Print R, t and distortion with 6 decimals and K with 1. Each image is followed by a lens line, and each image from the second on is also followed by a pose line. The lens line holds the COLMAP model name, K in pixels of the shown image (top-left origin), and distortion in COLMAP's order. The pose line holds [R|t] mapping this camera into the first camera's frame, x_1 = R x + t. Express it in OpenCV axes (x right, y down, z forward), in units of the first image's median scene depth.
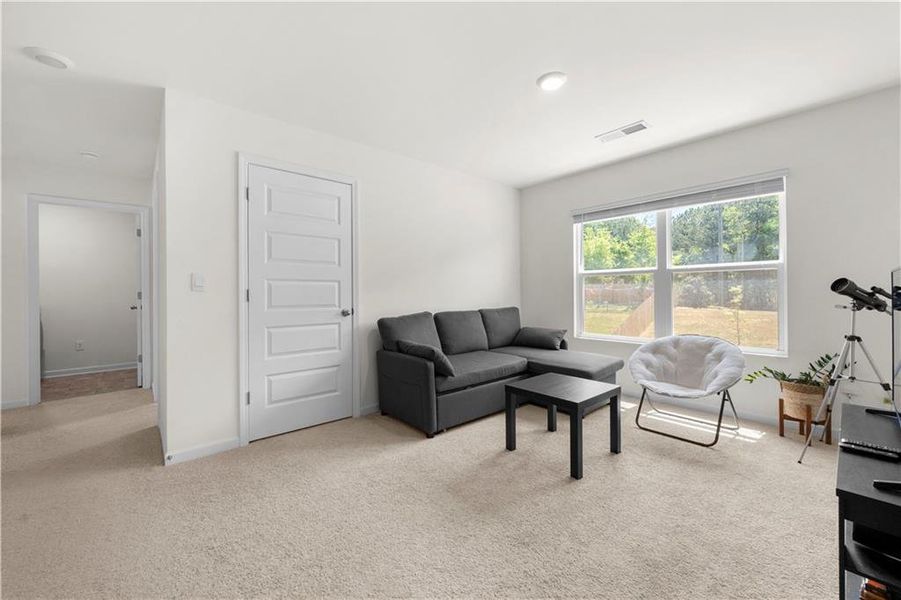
lens RADIAL K [[357.4, 0, 449.0], [0, 357.4, 291.6], [0, 0, 1]] dist [-0.001687, -0.000254]
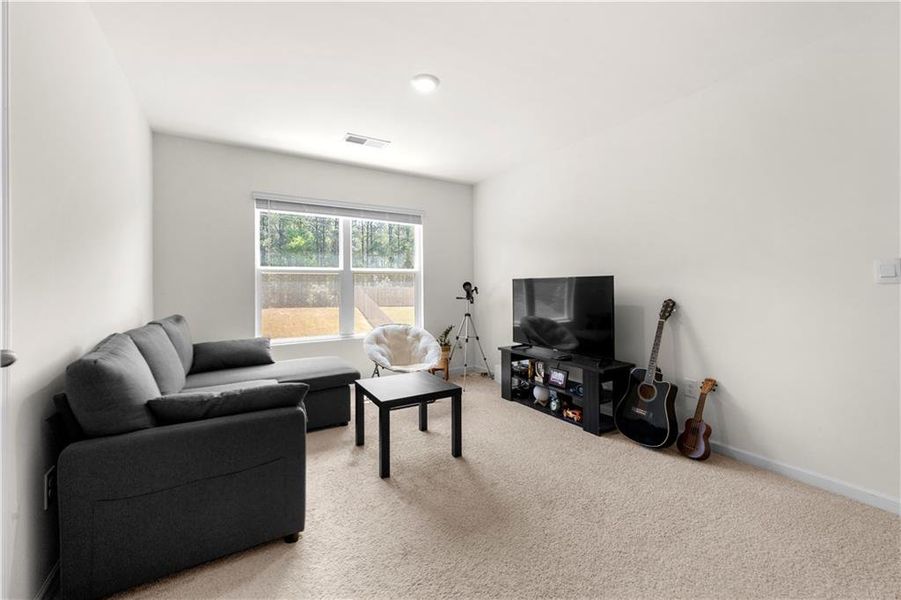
lens RADIAL K [[353.5, 0, 452.1], [0, 353.5, 285.7], [0, 0, 1]] dist [-0.000516, -0.000076]
pose [[0.189139, 0.010059, 0.981899, -0.533983], [0.005591, 0.999920, -0.011320, 0.000005], [-0.981934, 0.007631, 0.189068, 0.579594]]
